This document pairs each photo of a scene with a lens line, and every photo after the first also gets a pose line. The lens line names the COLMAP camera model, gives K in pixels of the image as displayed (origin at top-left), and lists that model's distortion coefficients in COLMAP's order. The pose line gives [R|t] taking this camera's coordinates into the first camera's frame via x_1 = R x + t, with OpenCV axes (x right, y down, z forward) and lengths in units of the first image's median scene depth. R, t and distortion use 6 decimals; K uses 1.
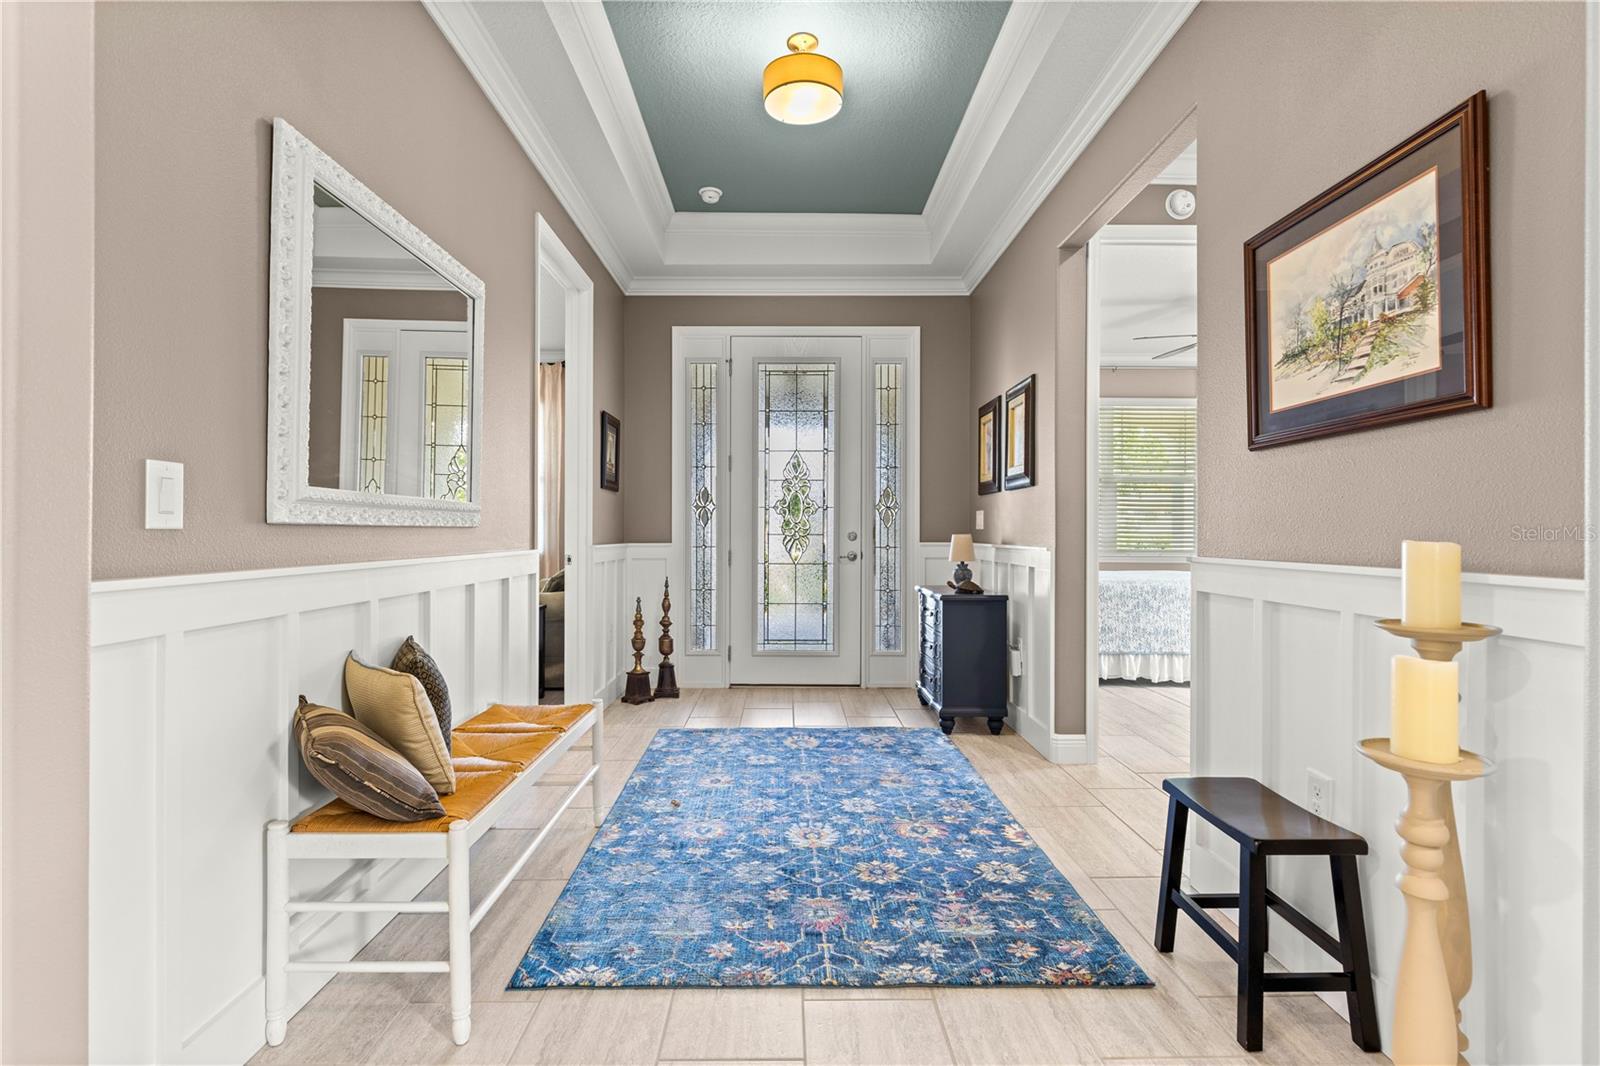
lens RADIAL K [[751.2, 0, 798.1], [0, 751.2, 525.9], [0, 0, 1]] dist [-0.000192, -0.000002]
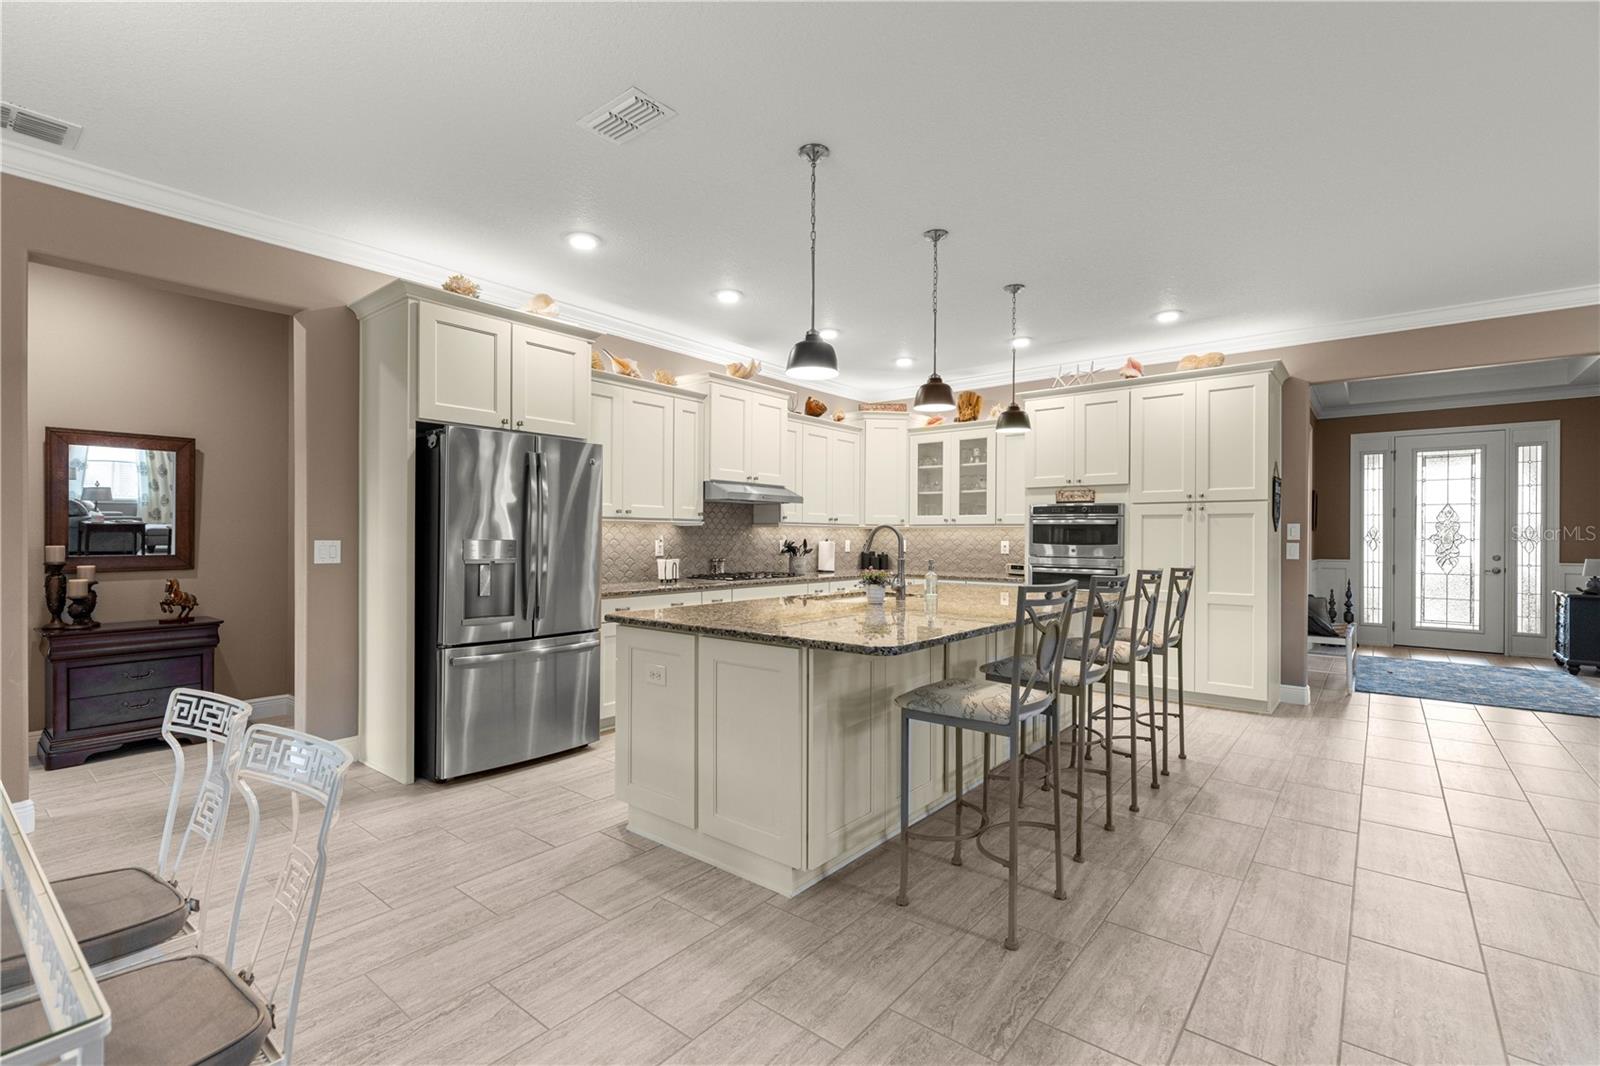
lens RADIAL K [[724.6, 0, 801.6], [0, 724.6, 530.0], [0, 0, 1]] dist [0.013952, 0.000292]
pose [[0.765270, -0.002091, -0.643706, -0.059956], [-0.003242, 0.999970, -0.007102, -0.033396], [0.643701, 0.007522, 0.765240, -1.262894]]
